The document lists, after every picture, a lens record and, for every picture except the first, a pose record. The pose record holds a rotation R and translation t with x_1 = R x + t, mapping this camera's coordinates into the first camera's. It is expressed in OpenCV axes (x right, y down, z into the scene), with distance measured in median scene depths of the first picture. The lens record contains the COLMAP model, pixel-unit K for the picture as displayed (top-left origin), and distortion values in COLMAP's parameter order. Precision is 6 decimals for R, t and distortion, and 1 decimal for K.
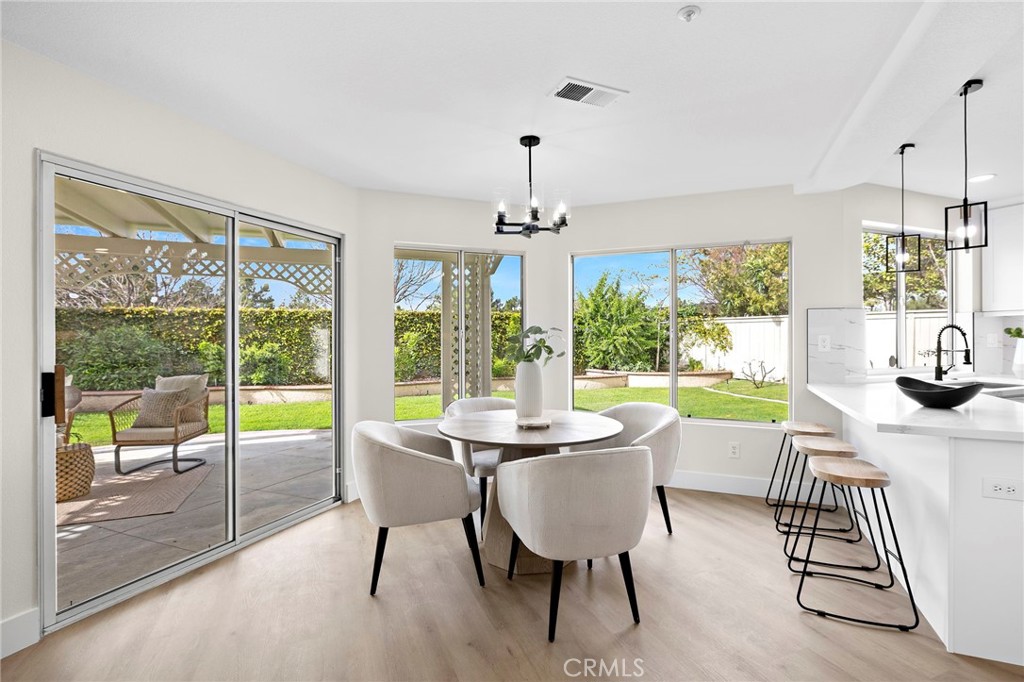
lens RADIAL K [[476.6, 0, 512.9], [0, 476.6, 337.1], [0, 0, 1]] dist [-0.002155, 0.000216]
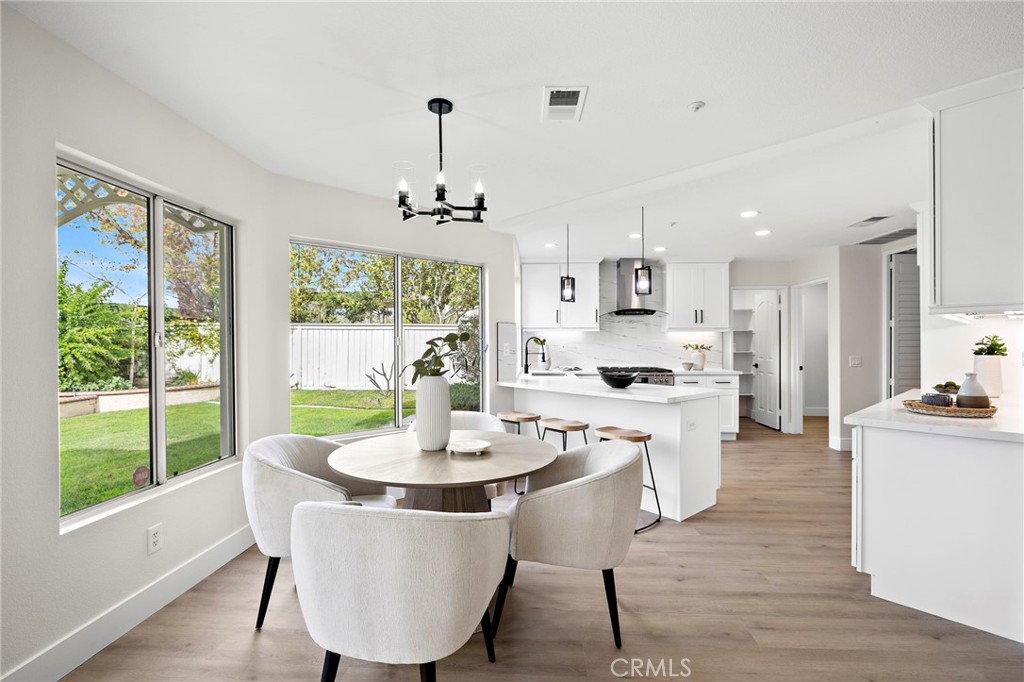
lens RADIAL K [[476.6, 0, 505.2], [0, 476.6, 343.1], [0, 0, 1]] dist [-0.002155, 0.000216]
pose [[0.439235, 0.001988, 0.898370, -0.182787], [0.000042, 0.999998, -0.002233, -0.000602], [-0.898372, 0.001019, 0.439234, 0.150398]]
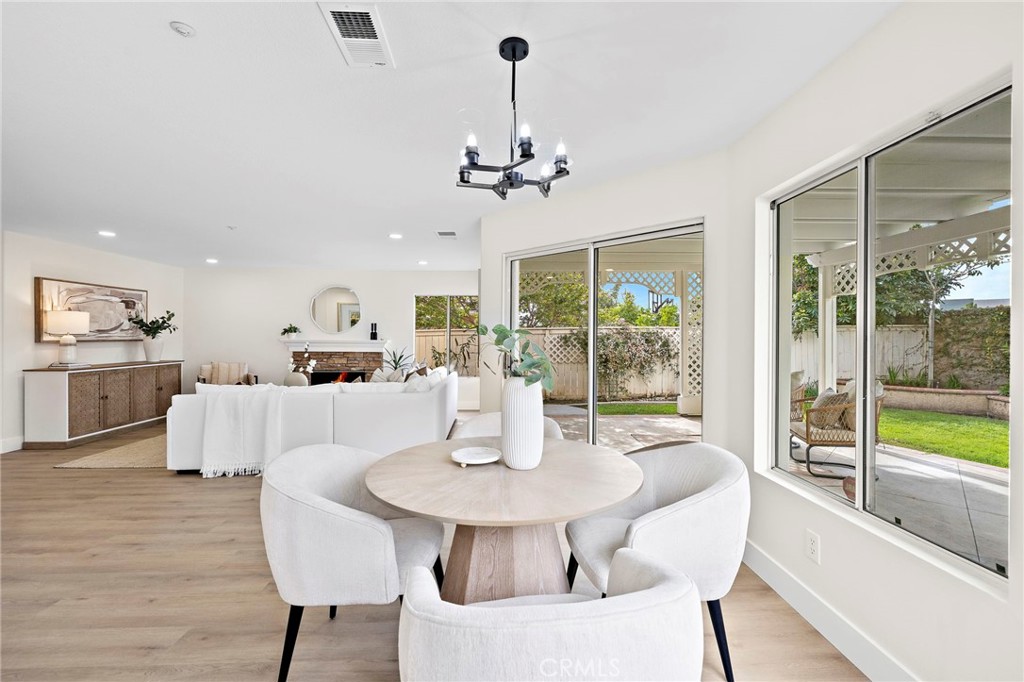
lens RADIAL K [[431.8, 0, 513.2], [0, 431.8, 336.6], [0, 0, 1]] dist [-0.000879, 0.000994]
pose [[-0.352308, -0.001395, -0.935883, 0.169632], [0.000461, 0.999999, -0.001665, -0.001031], [0.935884, -0.001018, -0.352306, 0.339793]]
